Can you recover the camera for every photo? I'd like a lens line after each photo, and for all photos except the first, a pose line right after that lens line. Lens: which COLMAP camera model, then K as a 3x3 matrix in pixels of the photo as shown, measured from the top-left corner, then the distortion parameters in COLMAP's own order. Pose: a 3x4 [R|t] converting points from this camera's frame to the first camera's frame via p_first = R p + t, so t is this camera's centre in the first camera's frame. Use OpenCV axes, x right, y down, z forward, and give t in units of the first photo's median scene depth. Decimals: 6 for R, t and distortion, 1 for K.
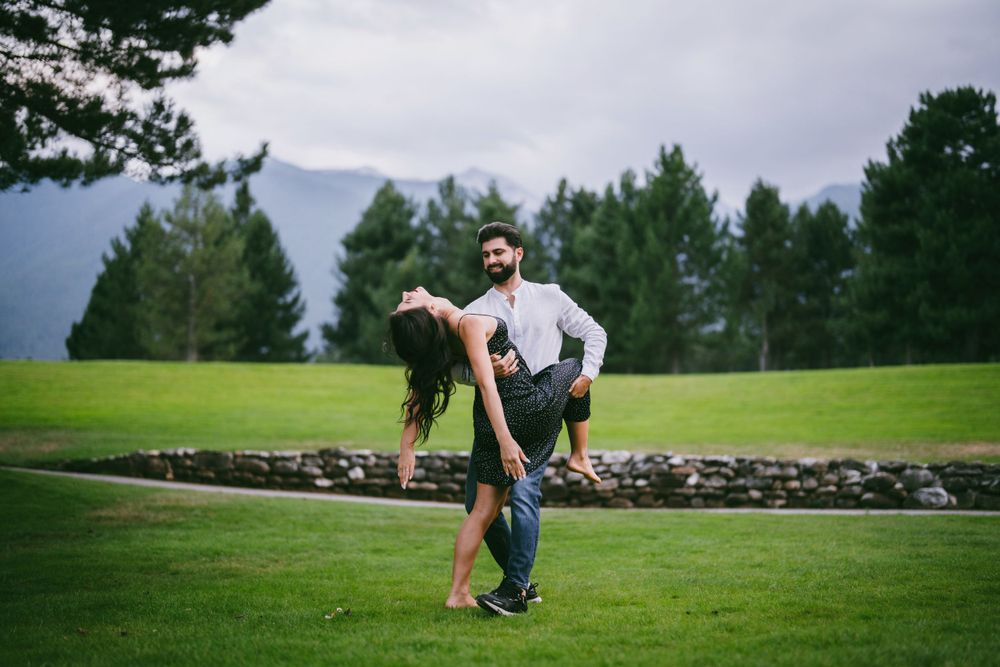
lens RADIAL K [[1373.2, 0, 500.0], [0, 1373.2, 333.5], [0, 0, 1]] dist [-0.147340, 1.026173]
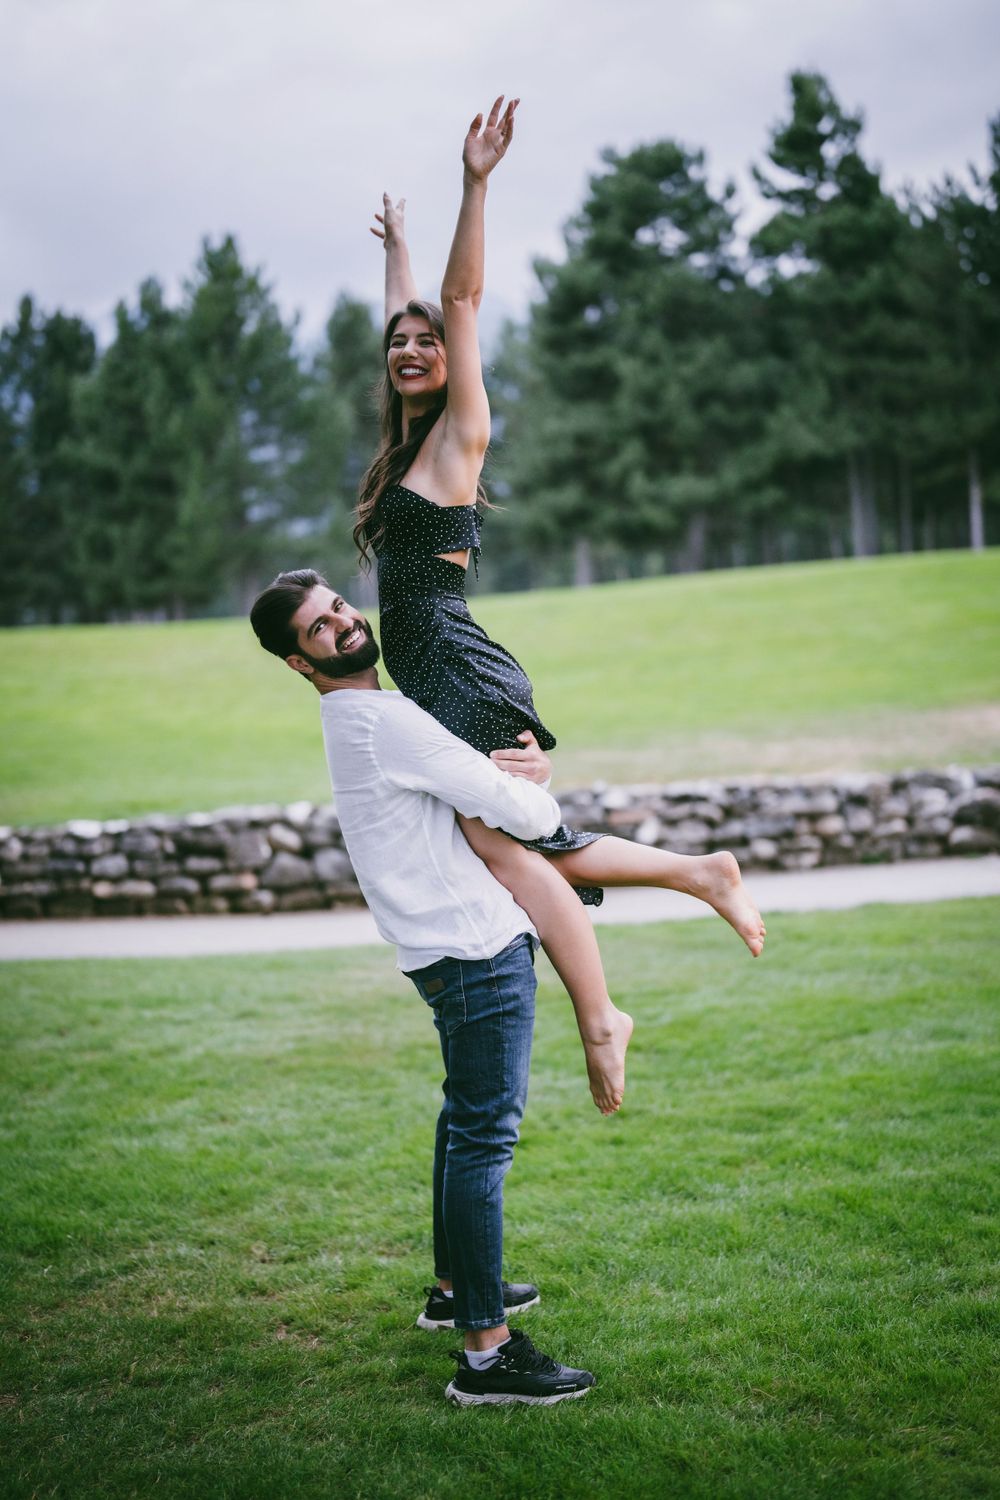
lens RADIAL K [[2059.8, 0, 500.0], [0, 2059.8, 750.0], [0, 0, 1]] dist [-0.147340, 1.026173]
pose [[0.956531, -0.085118, 0.278933, -0.090904], [0.055247, 0.992027, 0.113267, -0.013292], [-0.286351, -0.092933, 0.953607, 0.163097]]
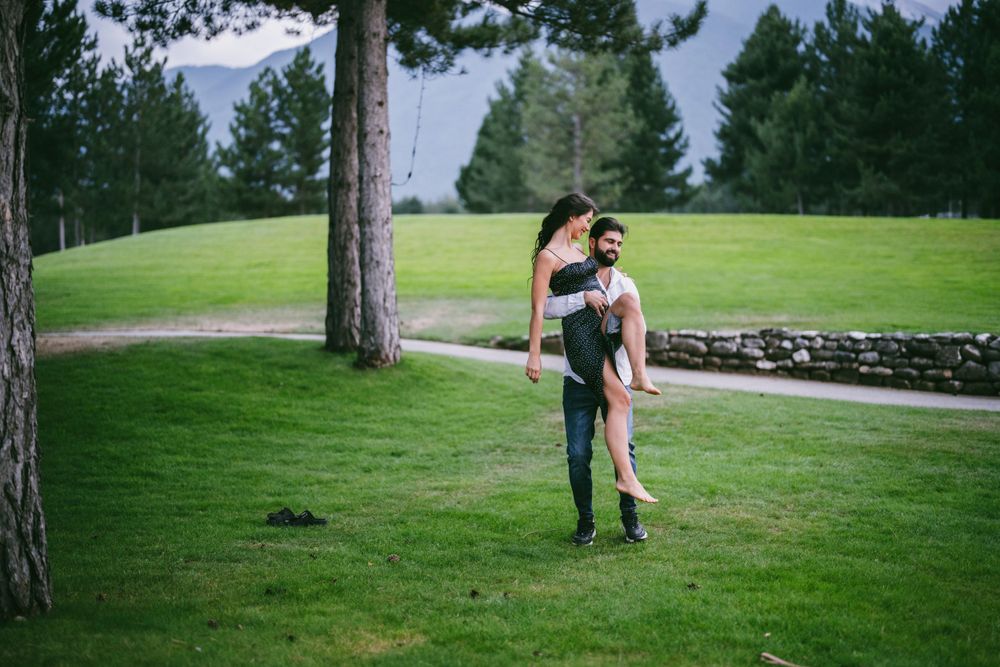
lens RADIAL K [[1373.2, 0, 500.0], [0, 1373.2, 333.5], [0, 0, 1]] dist [-0.147340, 1.026173]
pose [[0.964199, 0.003523, -0.265158, -0.039242], [0.029828, 0.992125, 0.121647, -0.022964], [0.263499, -0.125201, 0.956500, 0.038105]]
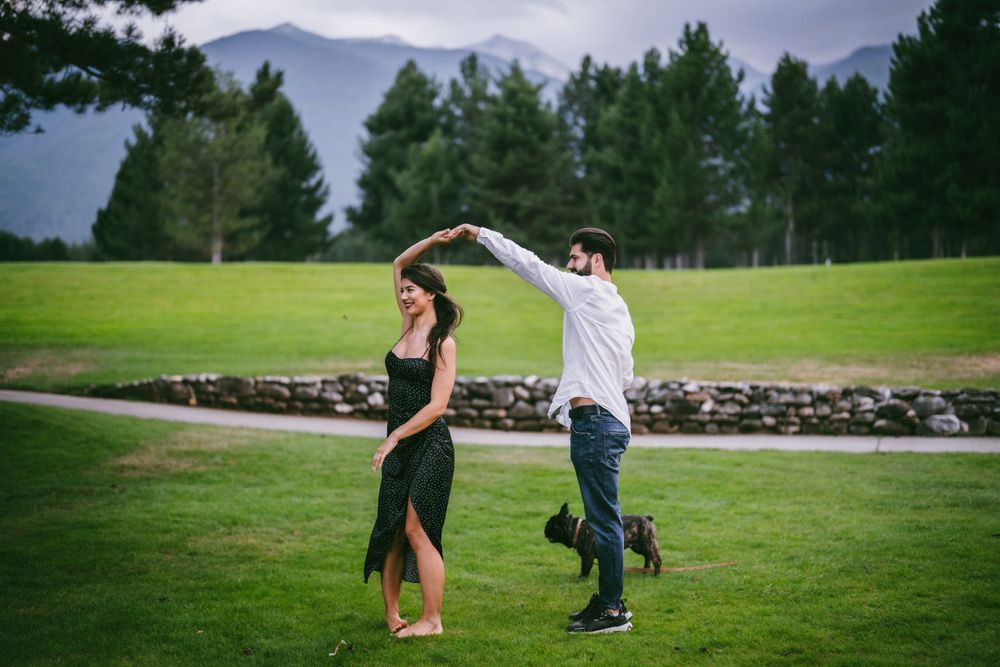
lens RADIAL K [[1373.2, 0, 500.0], [0, 1373.2, 333.5], [0, 0, 1]] dist [-0.147340, 1.026173]
pose [[0.999753, -0.009306, -0.020167, 0.005695], [0.011176, 0.995446, 0.094668, -0.029032], [0.019194, -0.094870, 0.995305, -0.002822]]
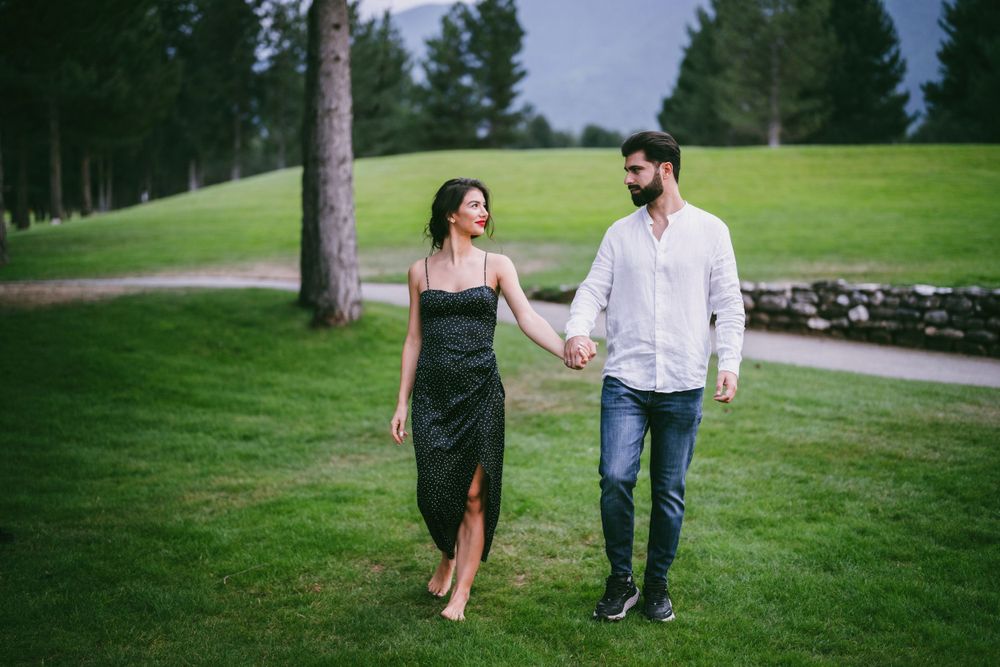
lens RADIAL K [[1373.2, 0, 500.0], [0, 1373.2, 333.5], [0, 0, 1]] dist [-0.147340, 1.026173]
pose [[0.903143, 0.025872, -0.428559, 0.032884], [0.048628, 0.985595, 0.161979, -0.017350], [0.426576, -0.167130, 0.888876, 0.144989]]
